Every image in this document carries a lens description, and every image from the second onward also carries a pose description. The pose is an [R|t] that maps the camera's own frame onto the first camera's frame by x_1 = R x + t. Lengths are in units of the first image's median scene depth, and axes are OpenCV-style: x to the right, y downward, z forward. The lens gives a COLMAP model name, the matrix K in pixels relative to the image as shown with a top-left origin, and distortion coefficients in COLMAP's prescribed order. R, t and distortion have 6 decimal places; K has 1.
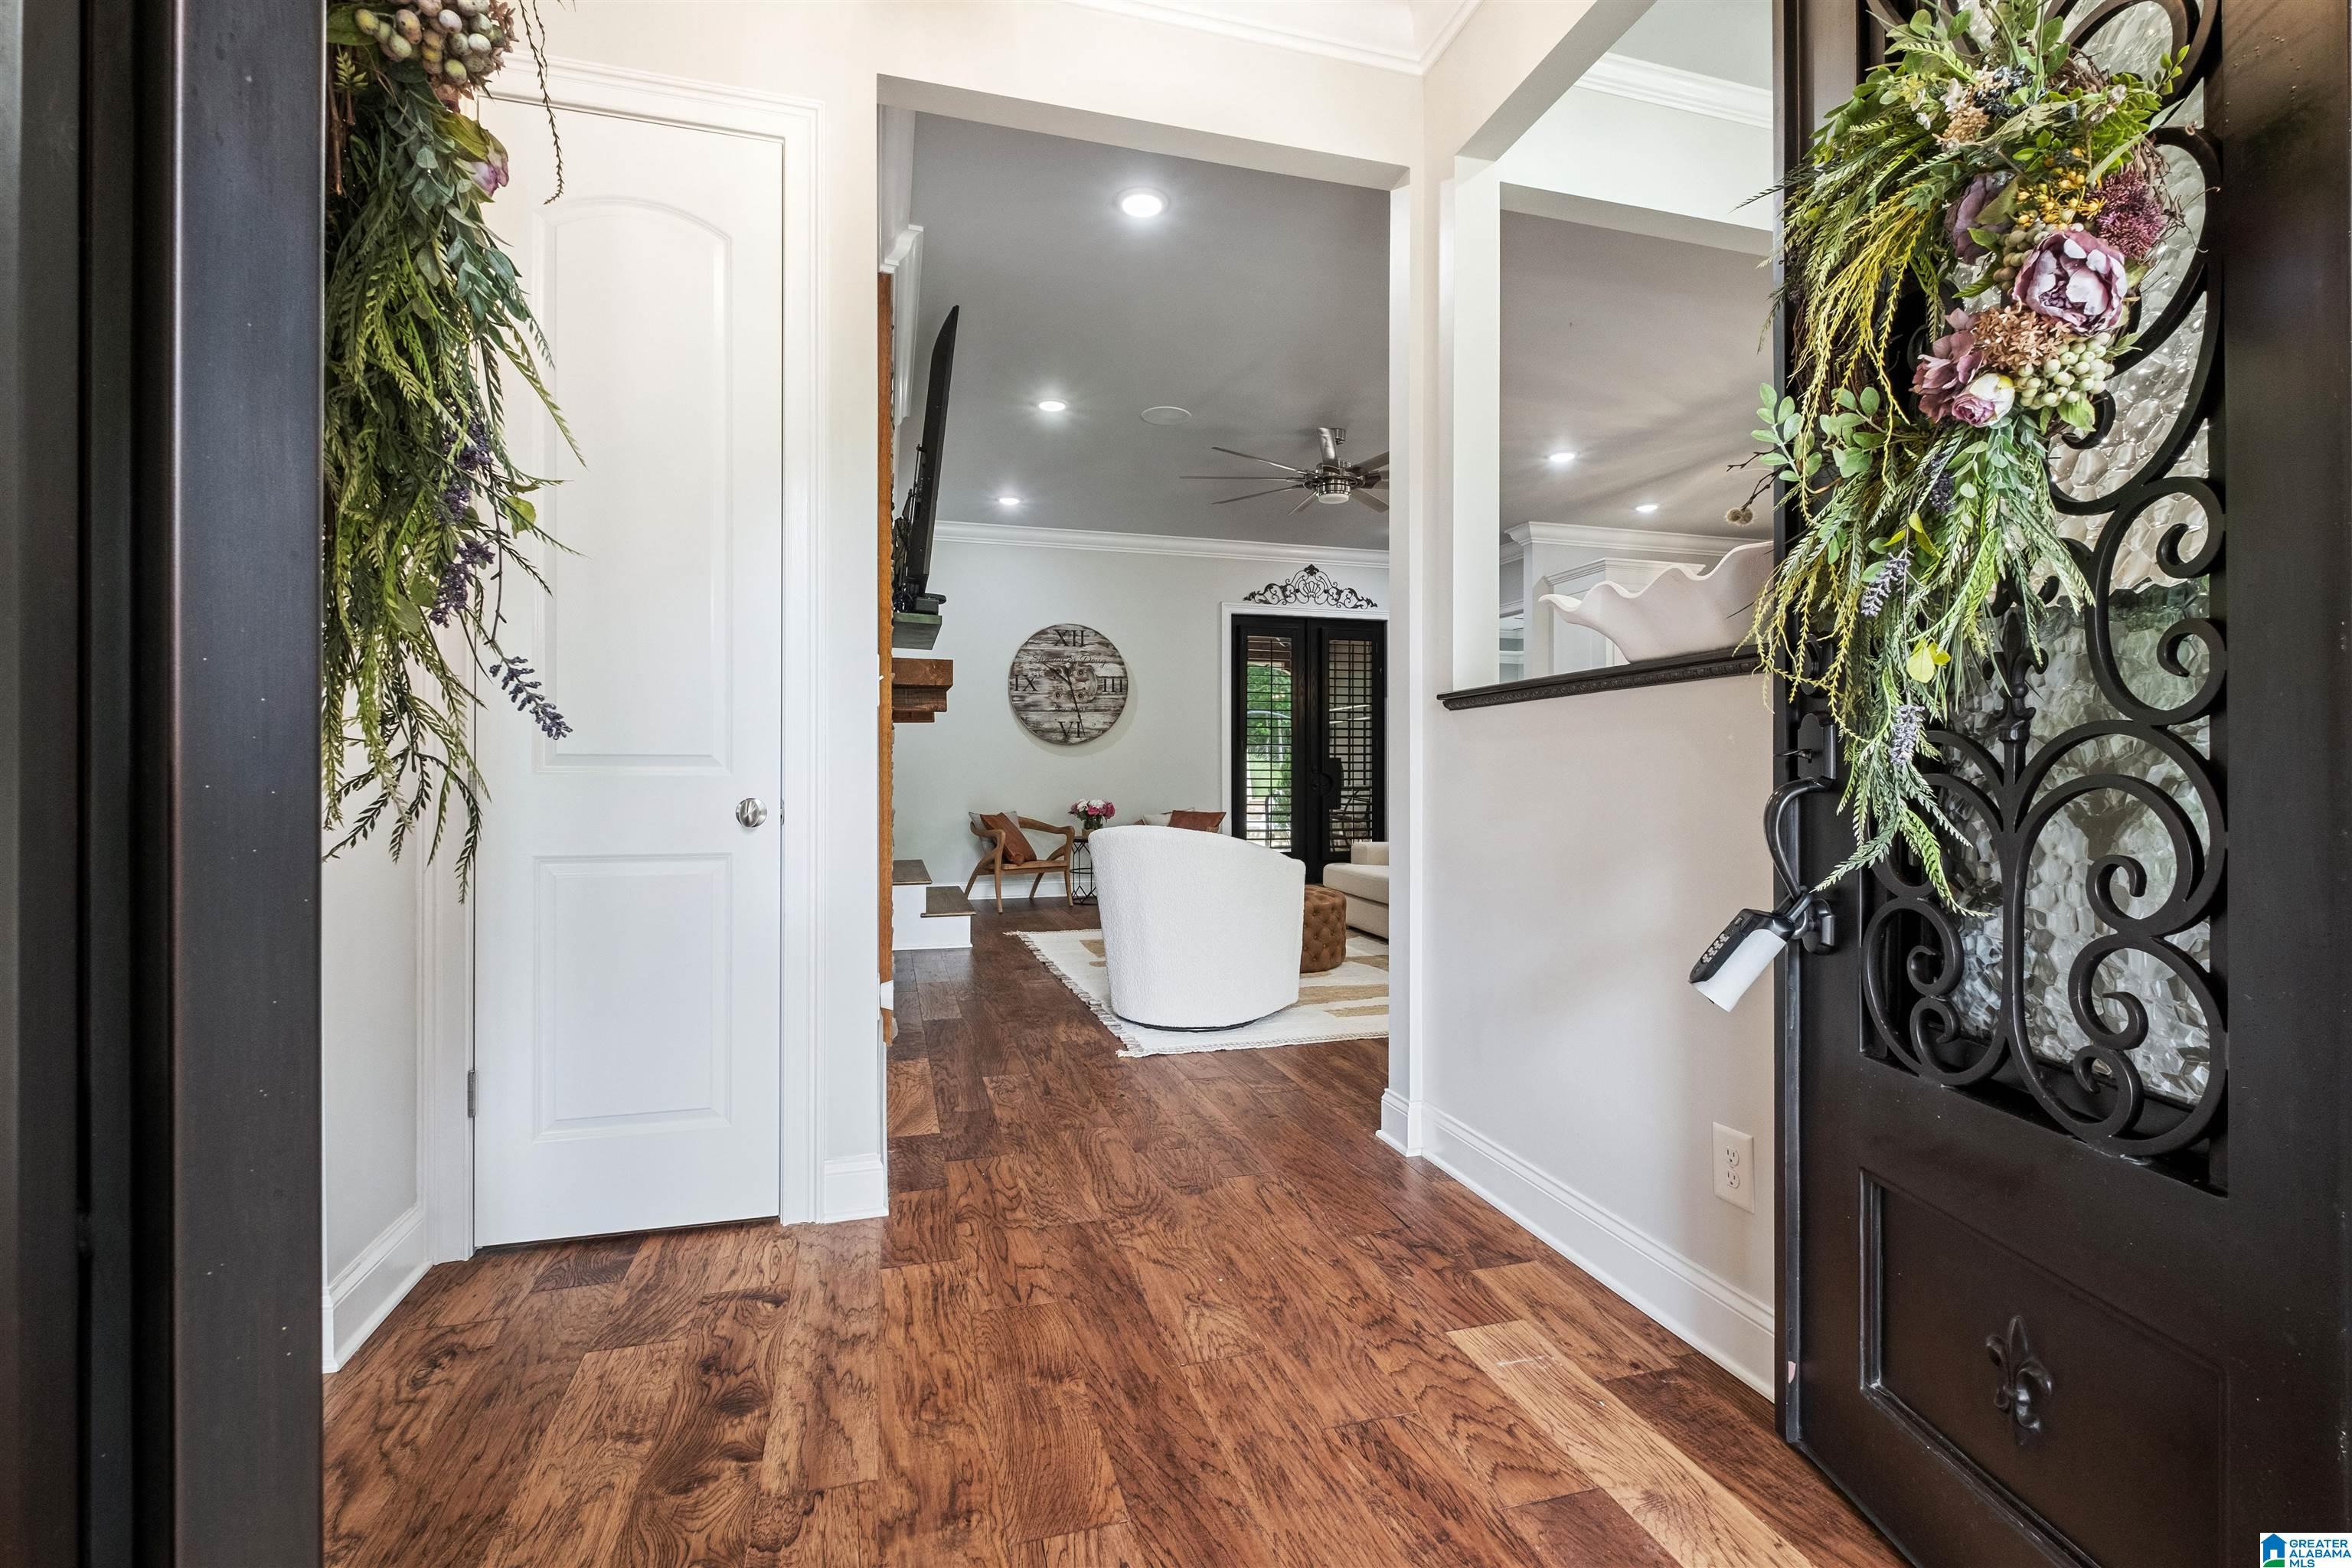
lens RADIAL K [[1024.2, 0, 1174.9], [0, 1024.2, 770.6], [0, 0, 1]] dist [0.006493, -0.002146]
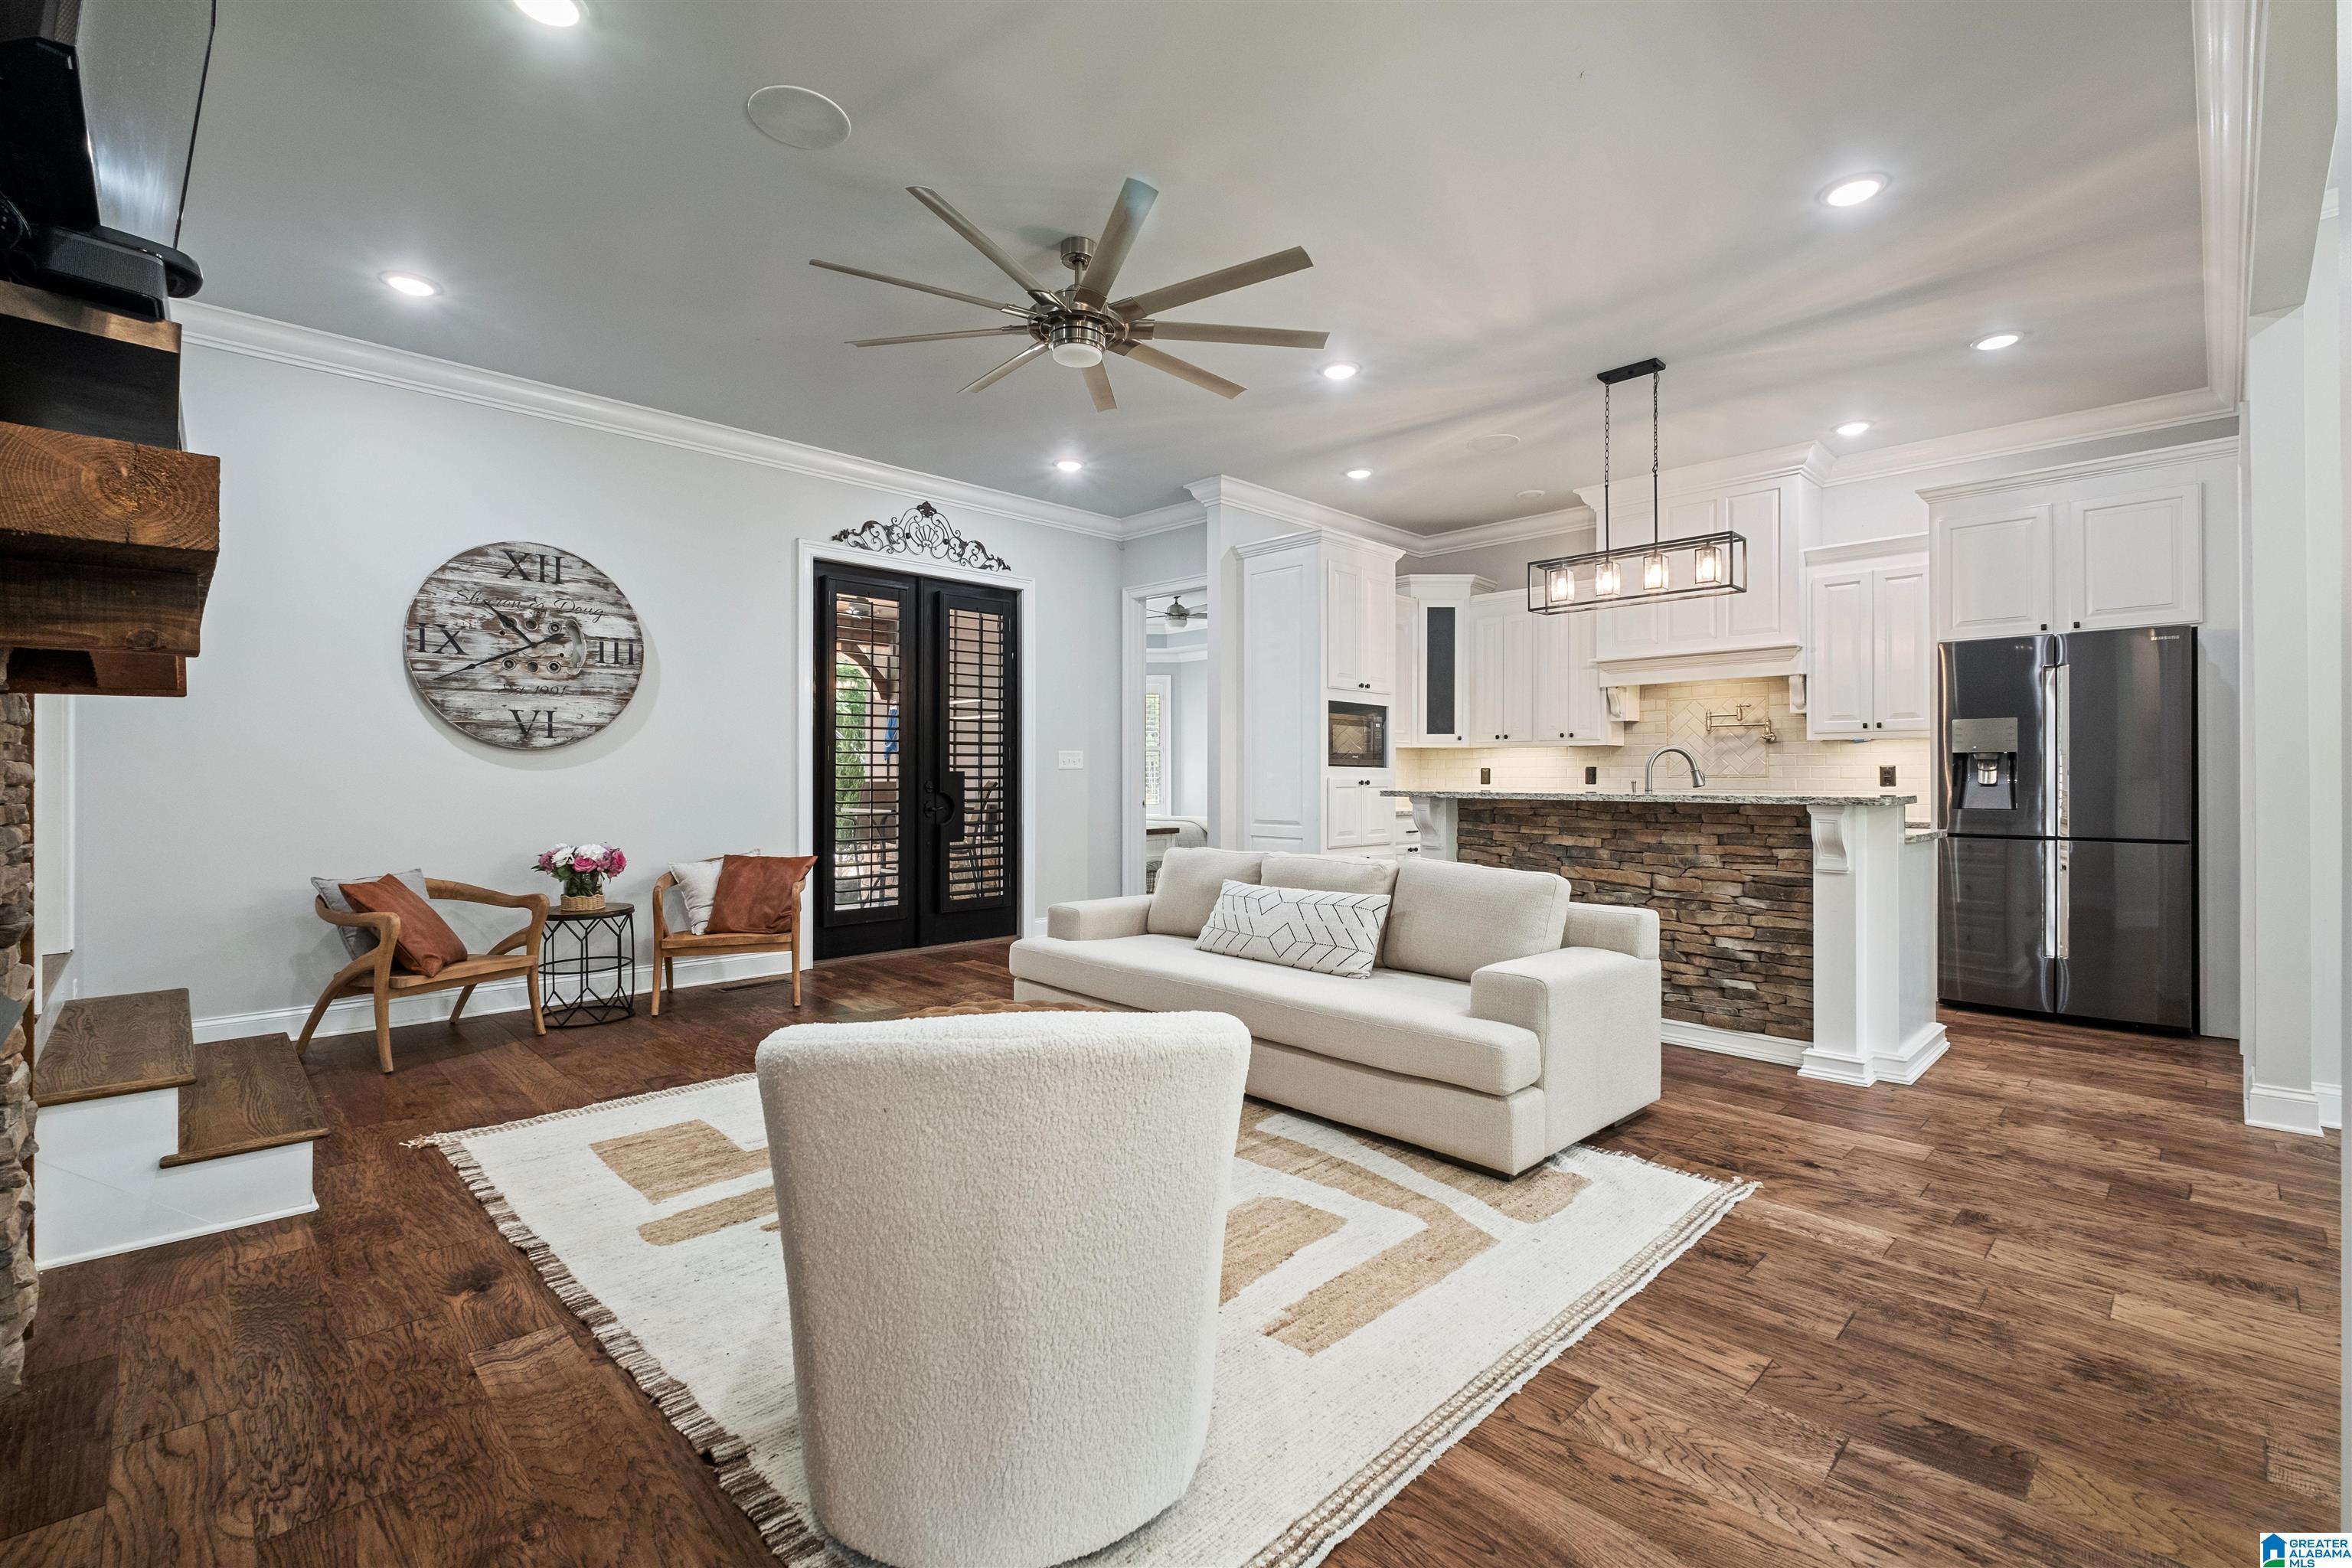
lens RADIAL K [[1024.2, 0, 1167.1], [0, 1024.2, 774.2], [0, 0, 1]] dist [0.006493, -0.002146]
pose [[0.880629, 0.001332, 0.473804, -0.061358], [-0.002037, 0.999997, 0.000974, -0.012657], [-0.473801, -0.001823, 0.880630, 0.311911]]
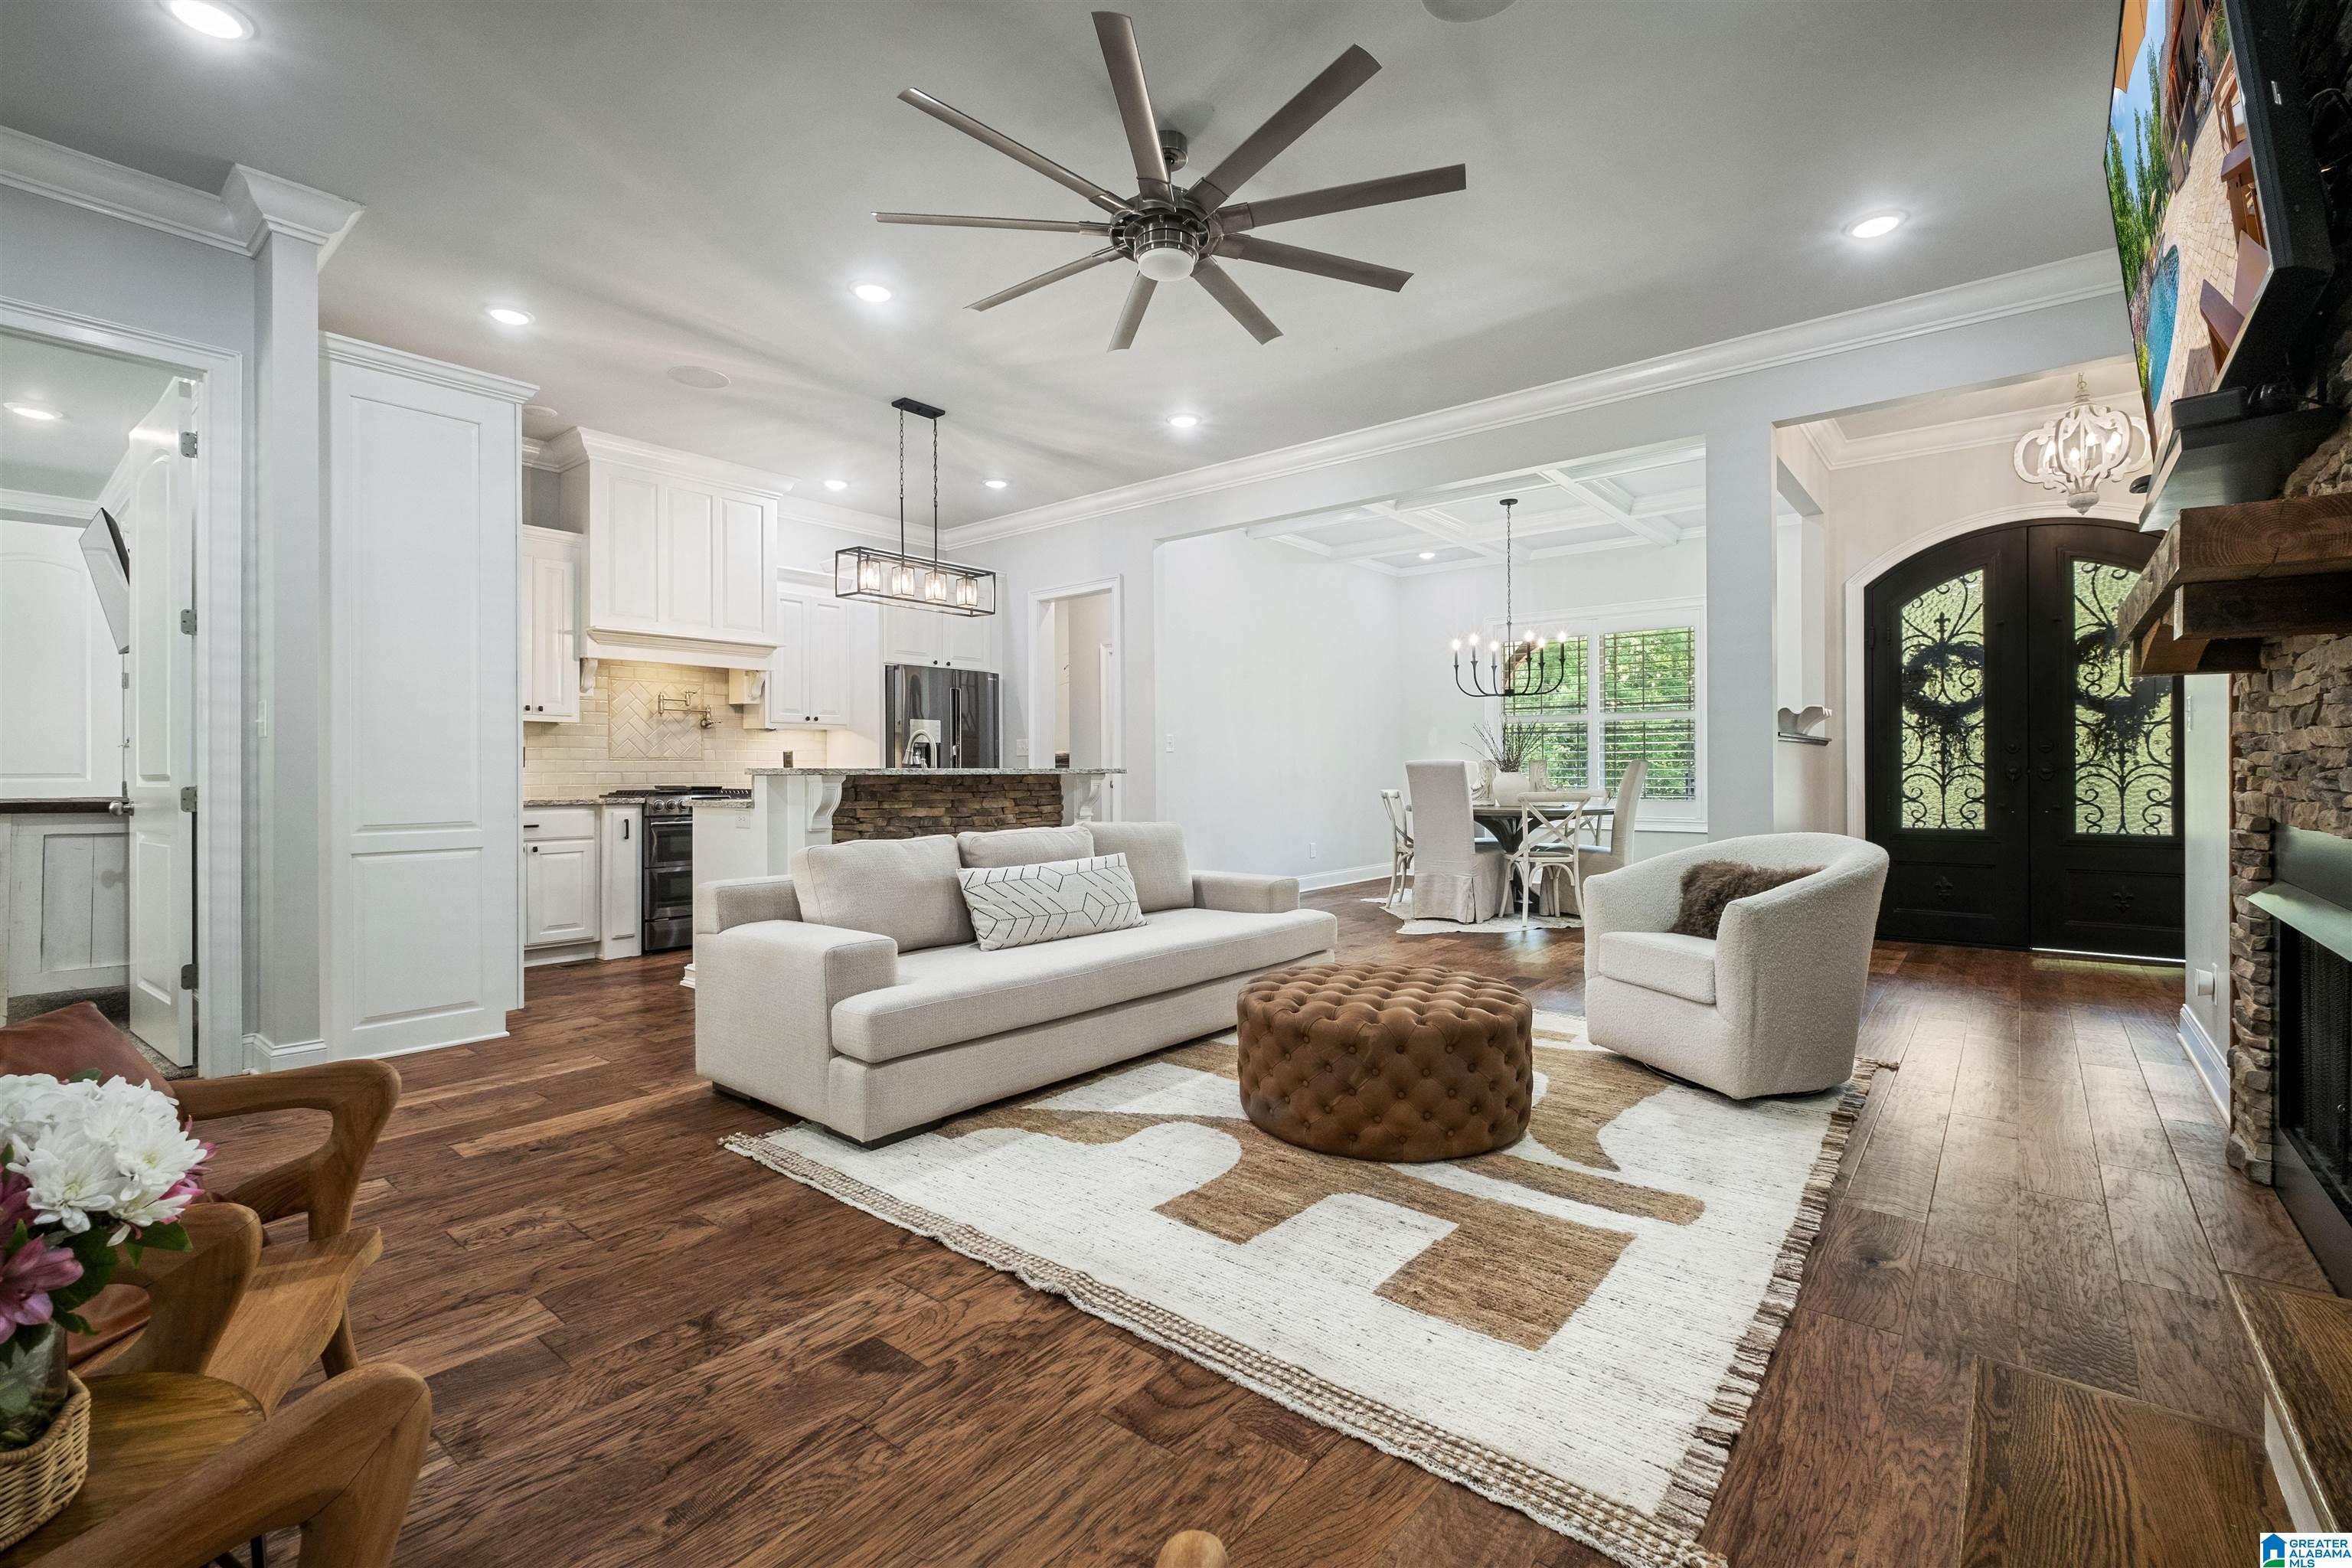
lens RADIAL K [[1024.2, 0, 1177.4], [0, 1024.2, 775.8], [0, 0, 1]] dist [0.006493, -0.002146]
pose [[-0.569097, -0.002871, 0.822266, -0.204959], [0.000050, 0.999994, 0.003527, -0.000530], [-0.822271, 0.002049, -0.569093, 0.924431]]
